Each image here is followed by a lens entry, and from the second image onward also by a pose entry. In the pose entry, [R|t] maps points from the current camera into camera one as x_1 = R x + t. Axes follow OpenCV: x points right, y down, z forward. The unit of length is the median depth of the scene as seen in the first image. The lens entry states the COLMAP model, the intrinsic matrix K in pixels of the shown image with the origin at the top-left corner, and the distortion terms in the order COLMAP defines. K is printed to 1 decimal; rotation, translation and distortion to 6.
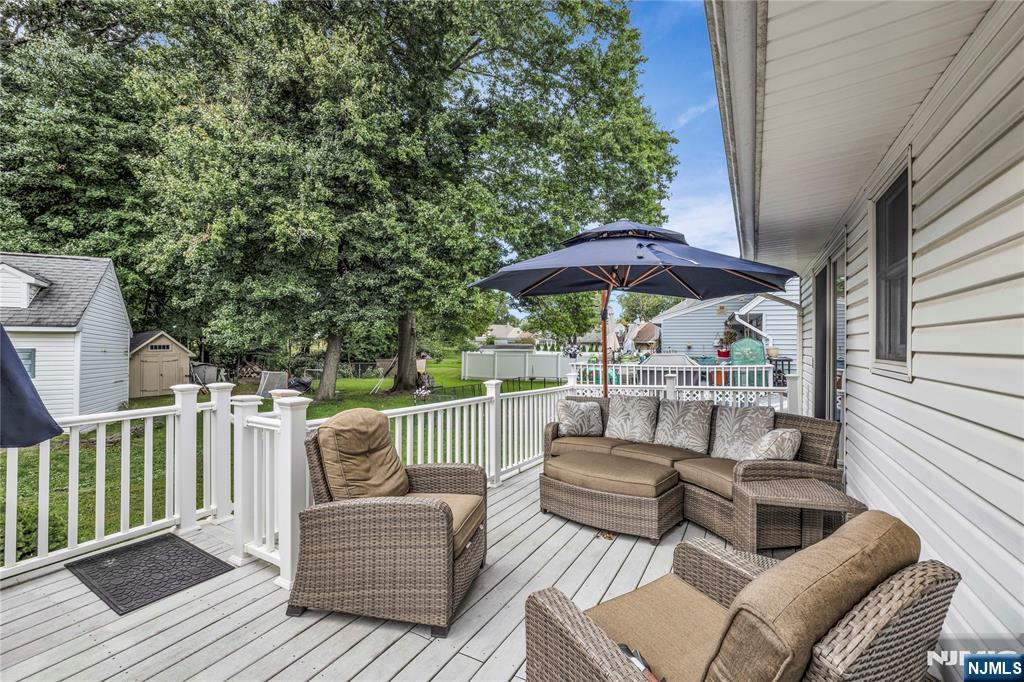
lens RADIAL K [[446.8, 0, 510.9], [0, 446.8, 343.0], [0, 0, 1]] dist [-0.053370, 0.020869]
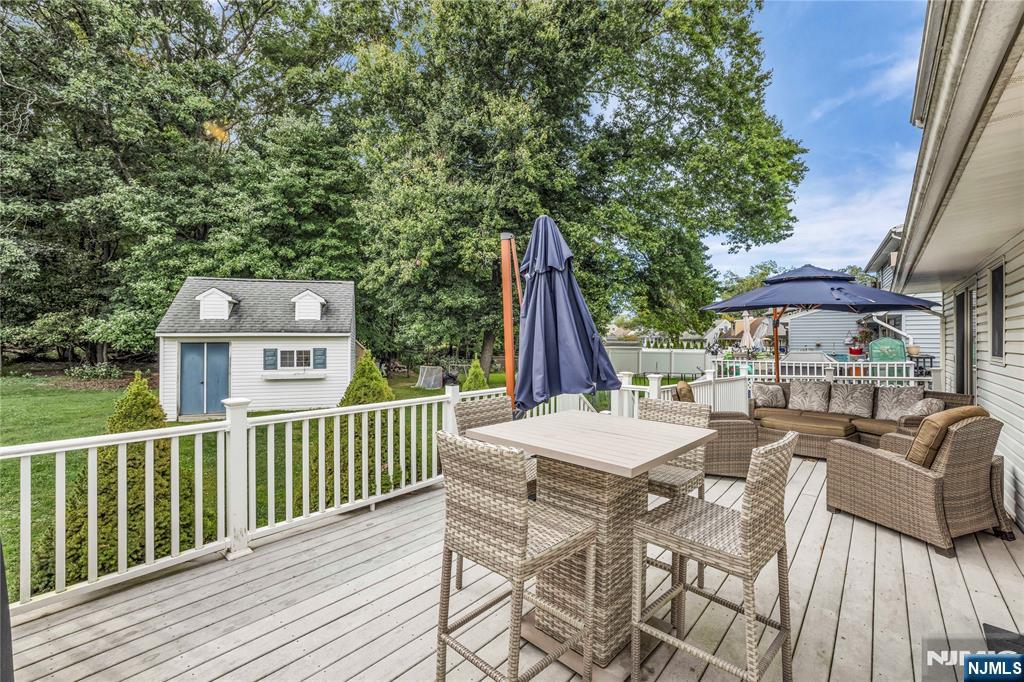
lens RADIAL K [[444.5, 0, 508.0], [0, 444.5, 337.8], [0, 0, 1]] dist [-0.054731, 0.020599]
pose [[0.978149, -0.005271, -0.207839, -0.143315], [0.004228, 0.999976, -0.005463, -0.007158], [0.207862, 0.004465, 0.978148, -0.218120]]
